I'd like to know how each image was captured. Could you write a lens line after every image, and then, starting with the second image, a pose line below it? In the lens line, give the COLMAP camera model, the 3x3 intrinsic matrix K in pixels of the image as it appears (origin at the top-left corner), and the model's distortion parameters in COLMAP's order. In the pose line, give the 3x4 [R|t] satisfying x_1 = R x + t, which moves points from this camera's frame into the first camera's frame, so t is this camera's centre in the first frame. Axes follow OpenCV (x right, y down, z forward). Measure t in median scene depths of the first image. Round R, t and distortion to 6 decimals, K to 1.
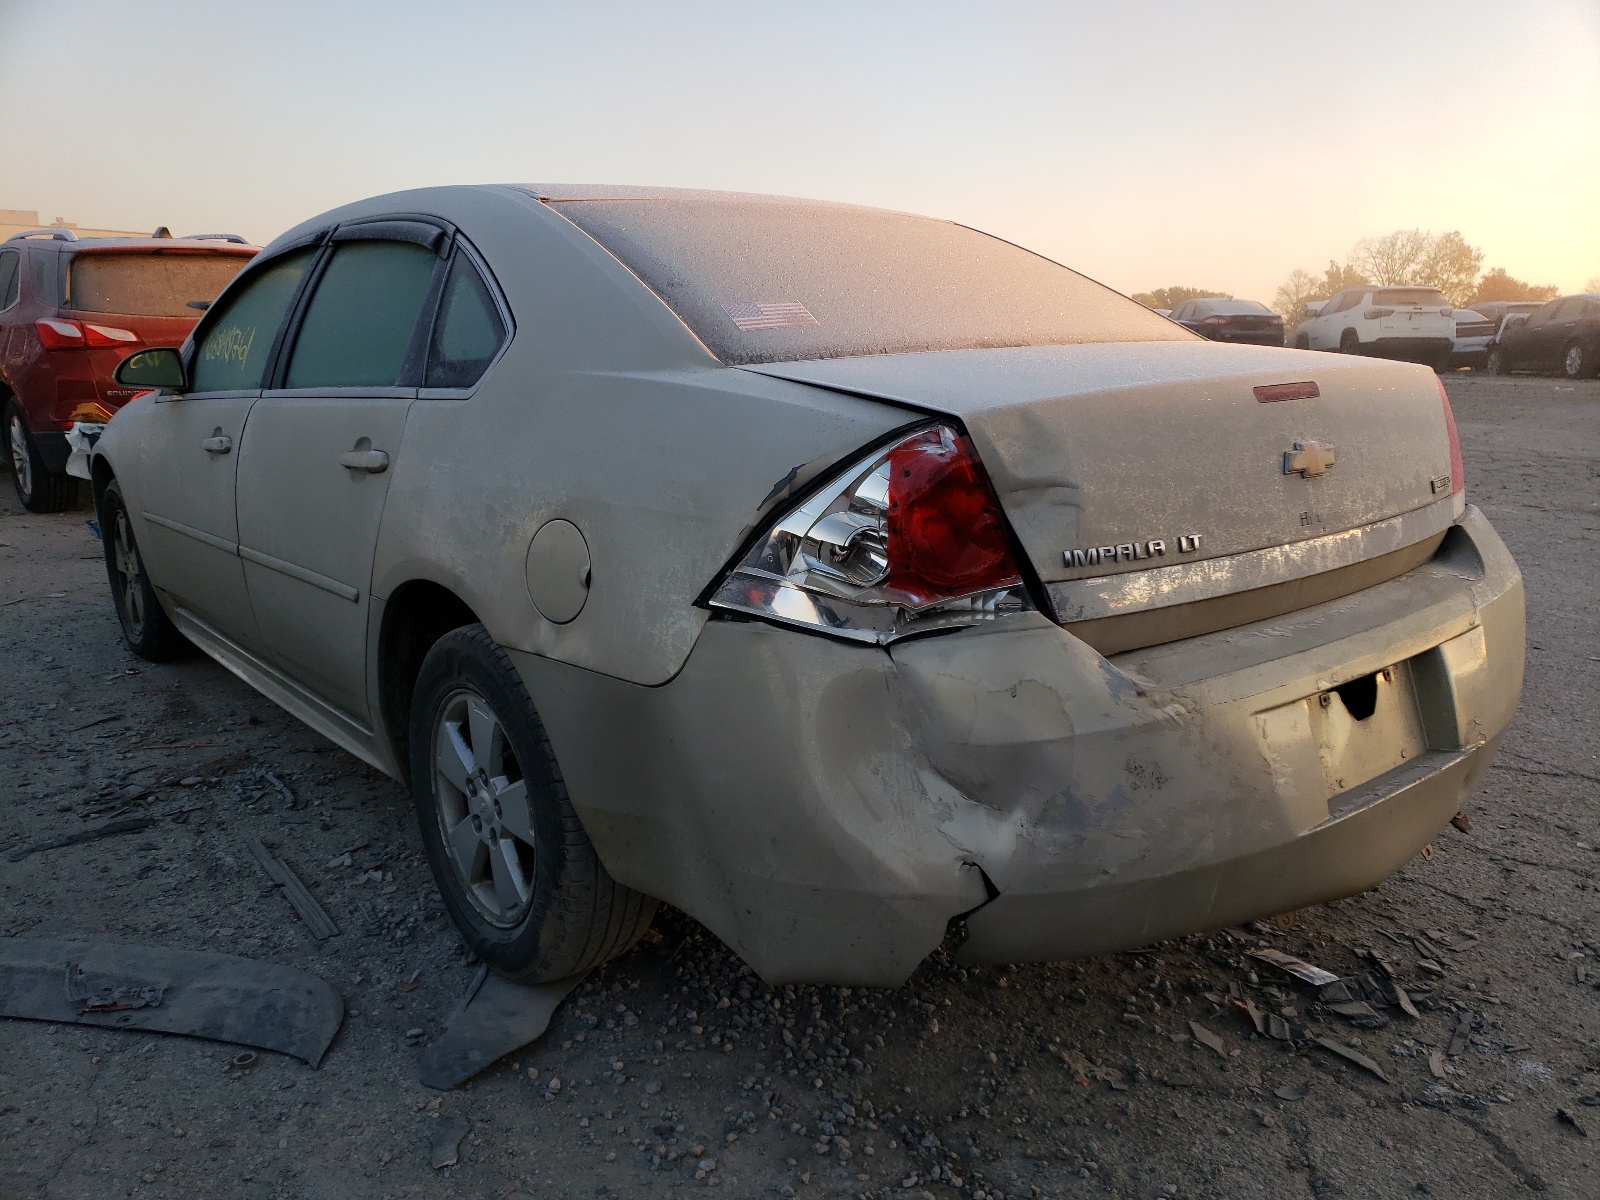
lens RADIAL K [[1374.4, 0, 800.0], [0, 1374.4, 600.0], [0, 0, 1]] dist [0.000332, -0.013779]
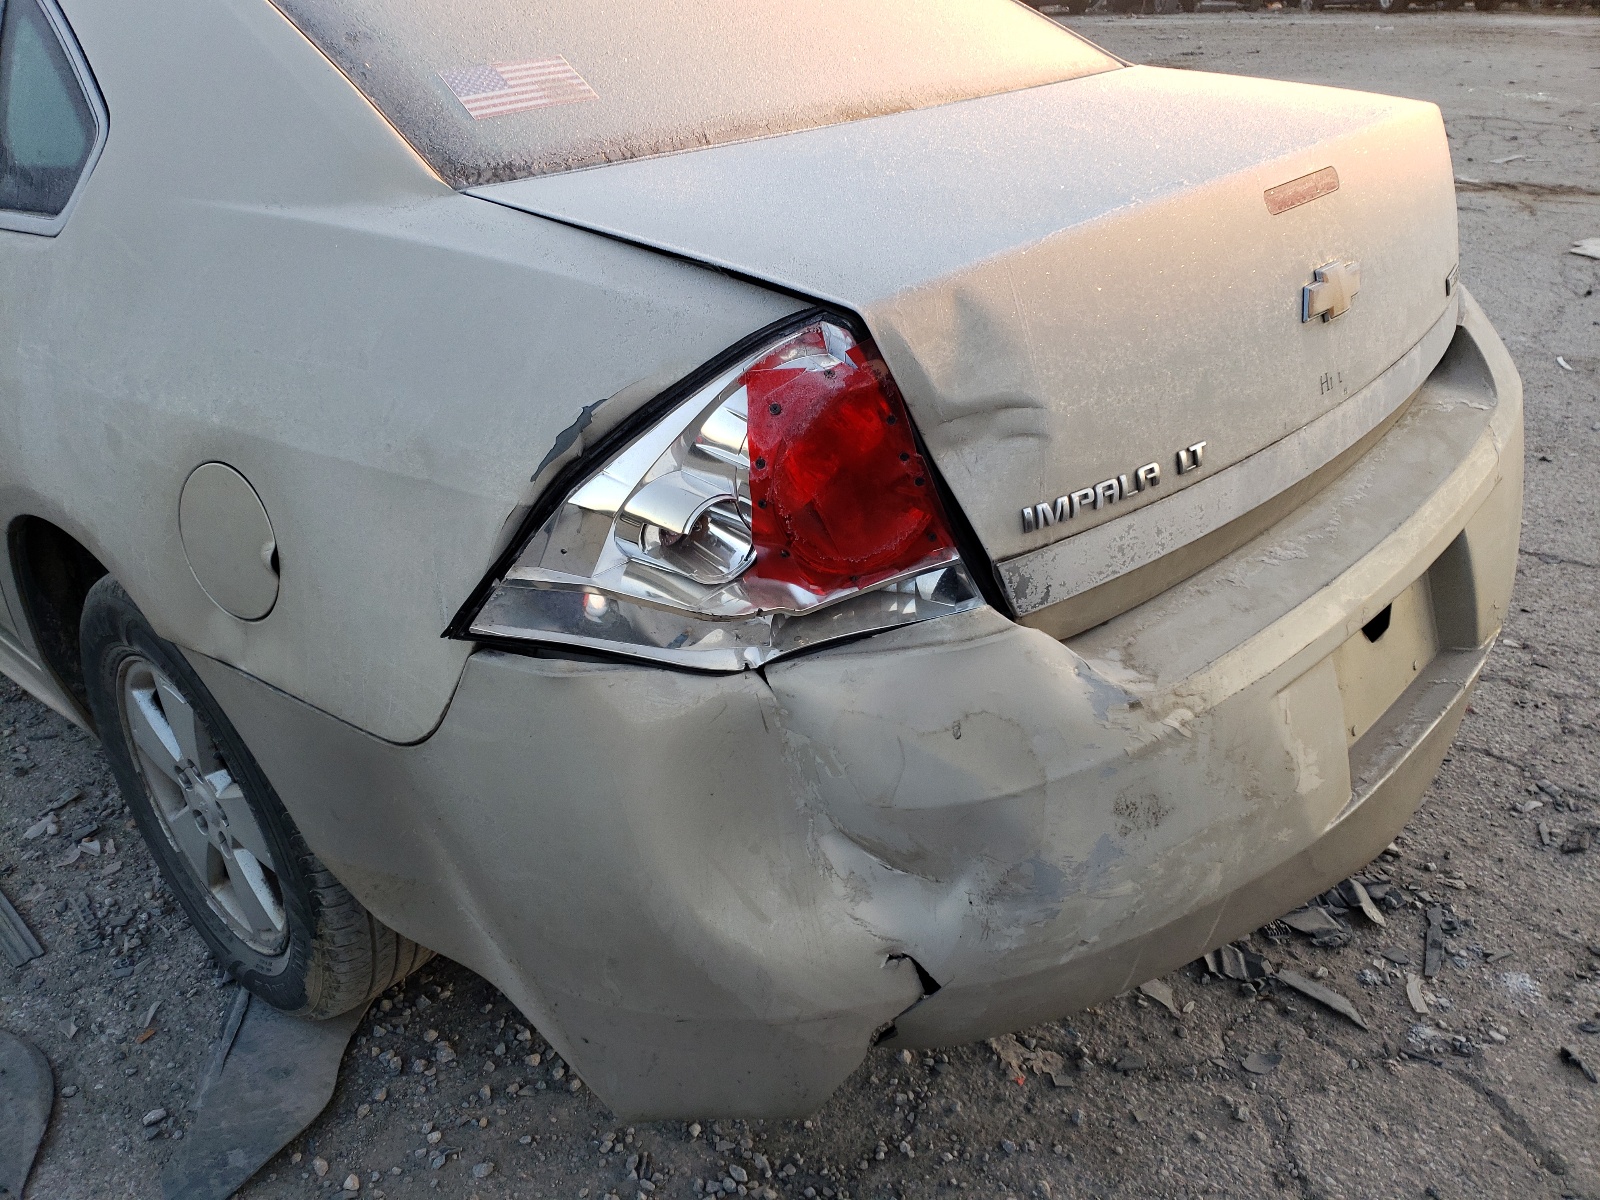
lens RADIAL K [[1283.6, 0, 800.0], [0, 1283.6, 600.0], [0, 0, 1]] dist [0.007710, -0.002632]
pose [[0.986598, -0.097041, 0.131173, 0.005303], [0.058307, 0.960518, 0.272040, -0.139794], [-0.152393, -0.260746, 0.953304, 0.368364]]
